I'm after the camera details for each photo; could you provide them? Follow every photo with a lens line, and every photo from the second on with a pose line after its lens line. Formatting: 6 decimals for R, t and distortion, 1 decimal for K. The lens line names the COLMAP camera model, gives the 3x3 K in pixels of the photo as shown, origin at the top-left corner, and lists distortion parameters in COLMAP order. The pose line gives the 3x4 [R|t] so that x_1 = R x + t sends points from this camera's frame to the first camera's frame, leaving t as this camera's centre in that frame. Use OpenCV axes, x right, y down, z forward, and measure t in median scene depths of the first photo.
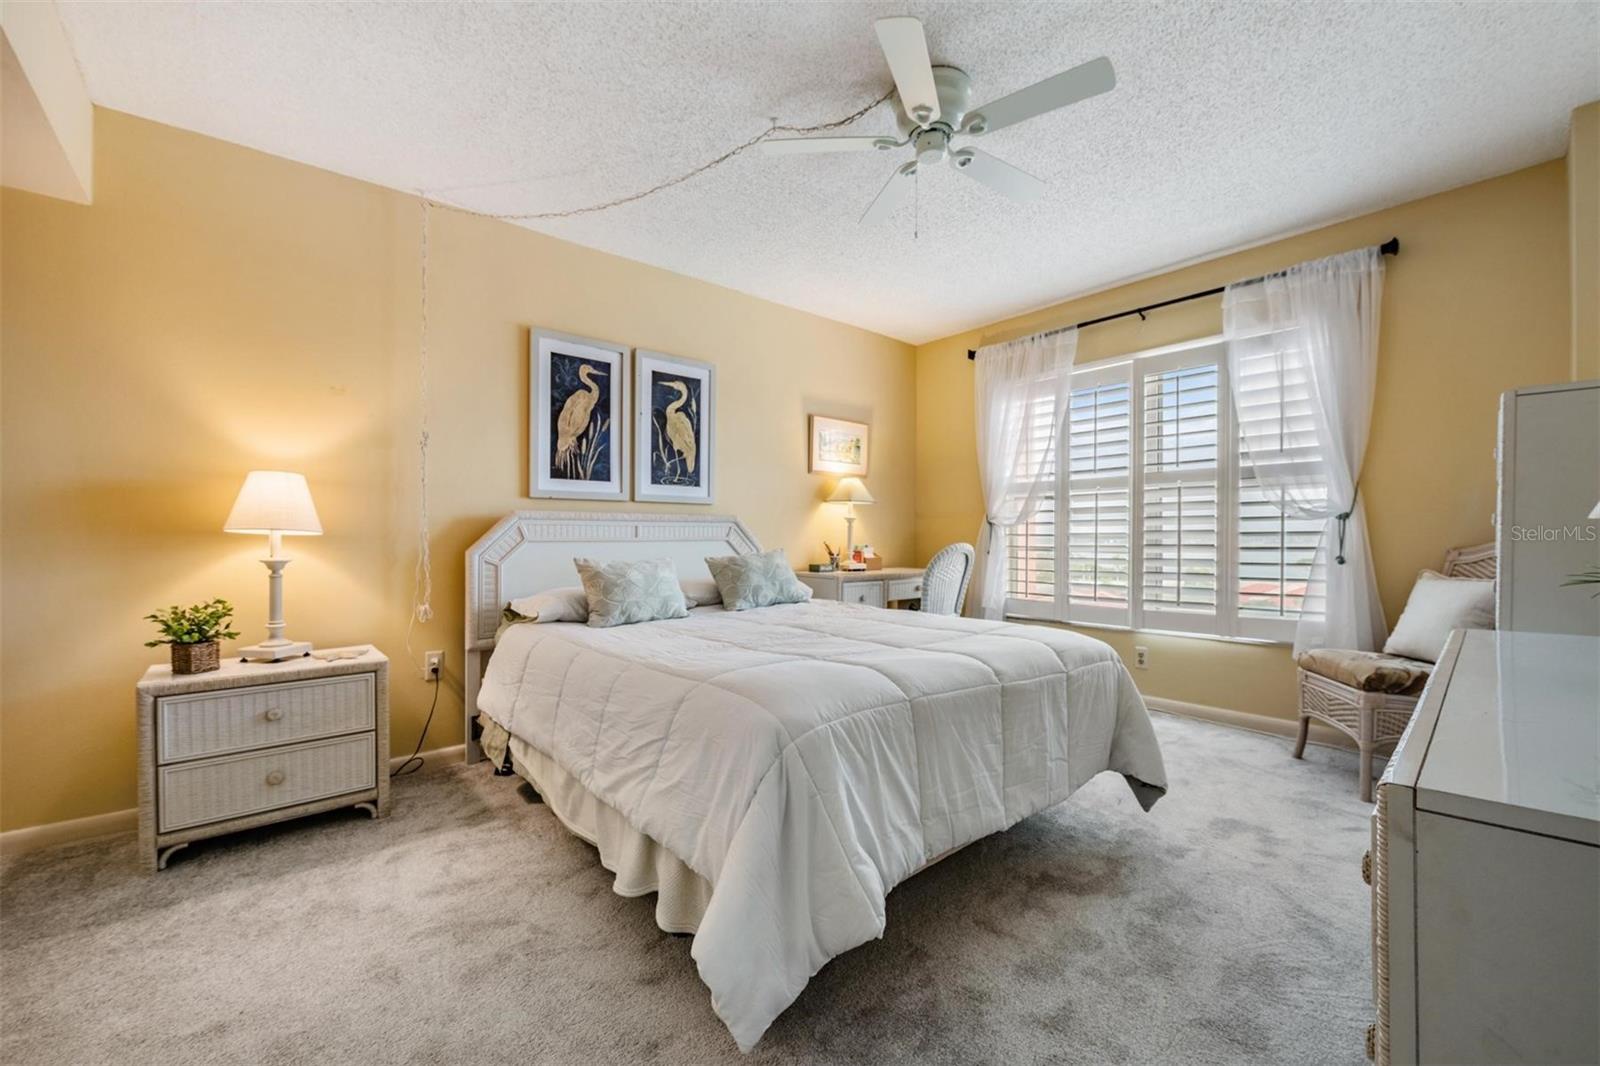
lens RADIAL K [[638.9, 0, 801.4], [0, 638.9, 539.2], [0, 0, 1]] dist [-0.001126, -0.000048]
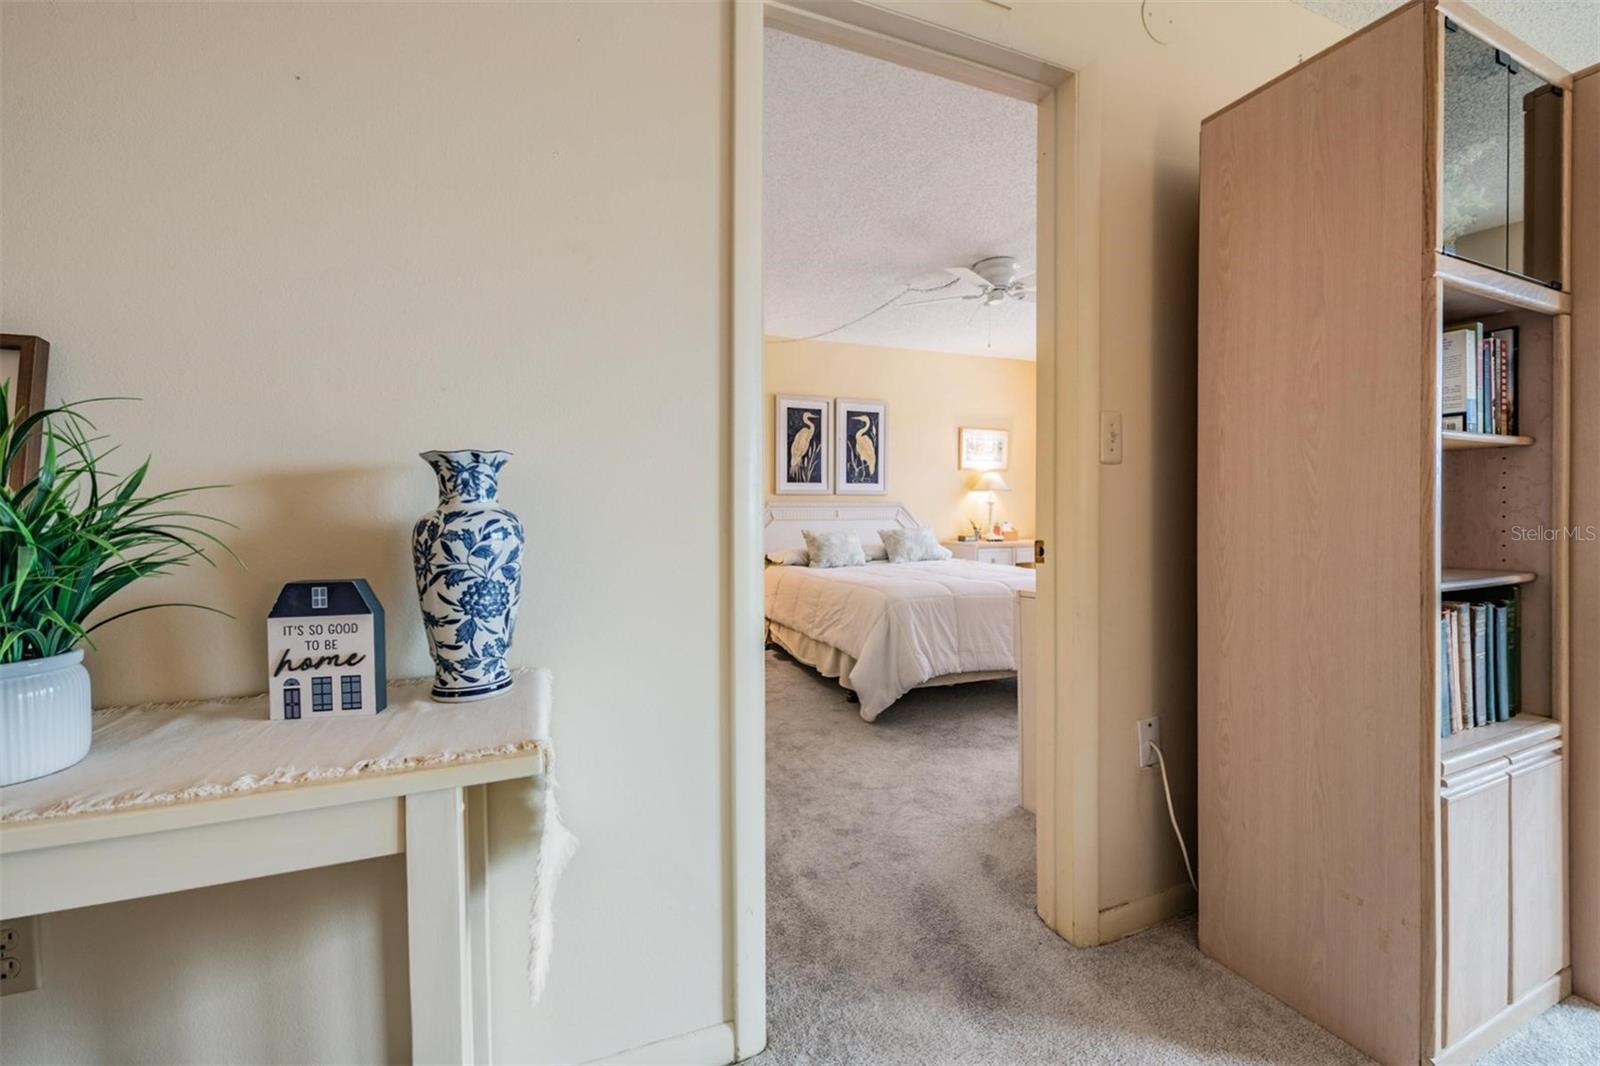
lens RADIAL K [[647.4, 0, 794.7], [0, 647.4, 523.5], [0, 0, 1]] dist [-0.000550, 0.000034]
pose [[0.944537, 0.002970, -0.328391, 0.173560], [0.002291, 0.999875, 0.015632, -0.013227], [0.328397, -0.015517, 0.944412, -0.564006]]
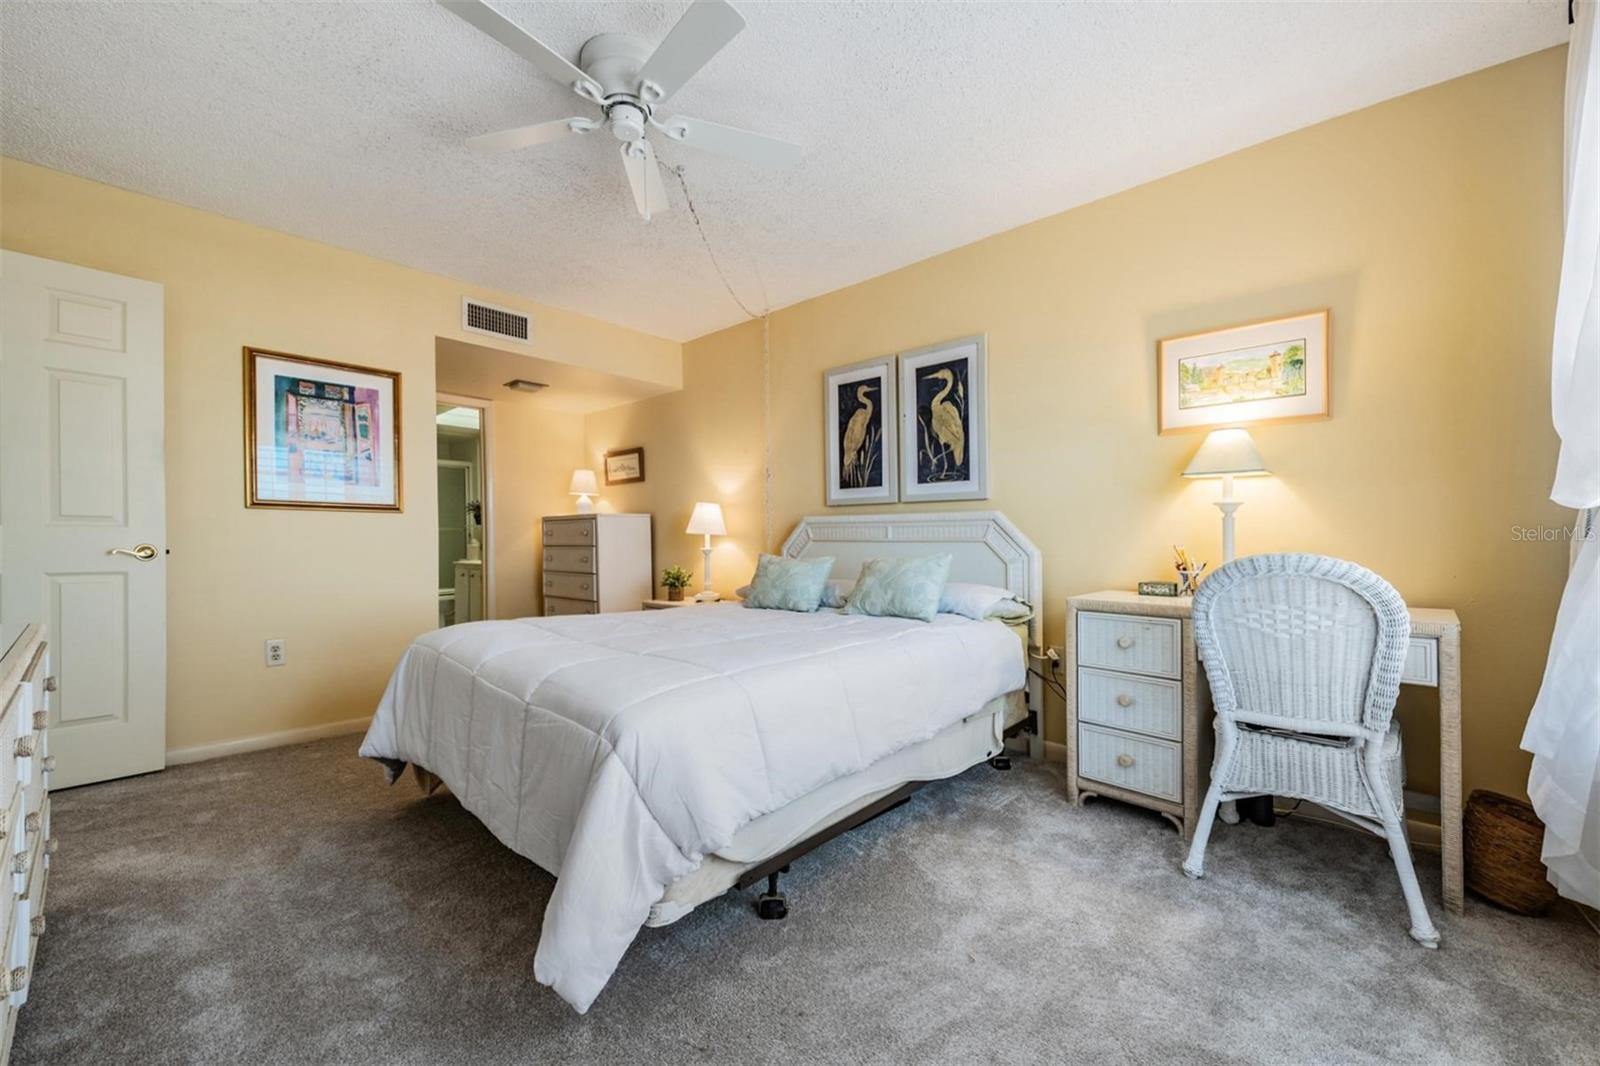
lens RADIAL K [[638.9, 0, 801.4], [0, 638.9, 539.2], [0, 0, 1]] dist [-0.001126, -0.000048]
pose [[0.115846, 0.001055, -0.993267, 0.751420], [-0.002947, 0.999995, 0.000718, -0.000713], [0.993263, 0.002844, 0.115849, 0.734087]]
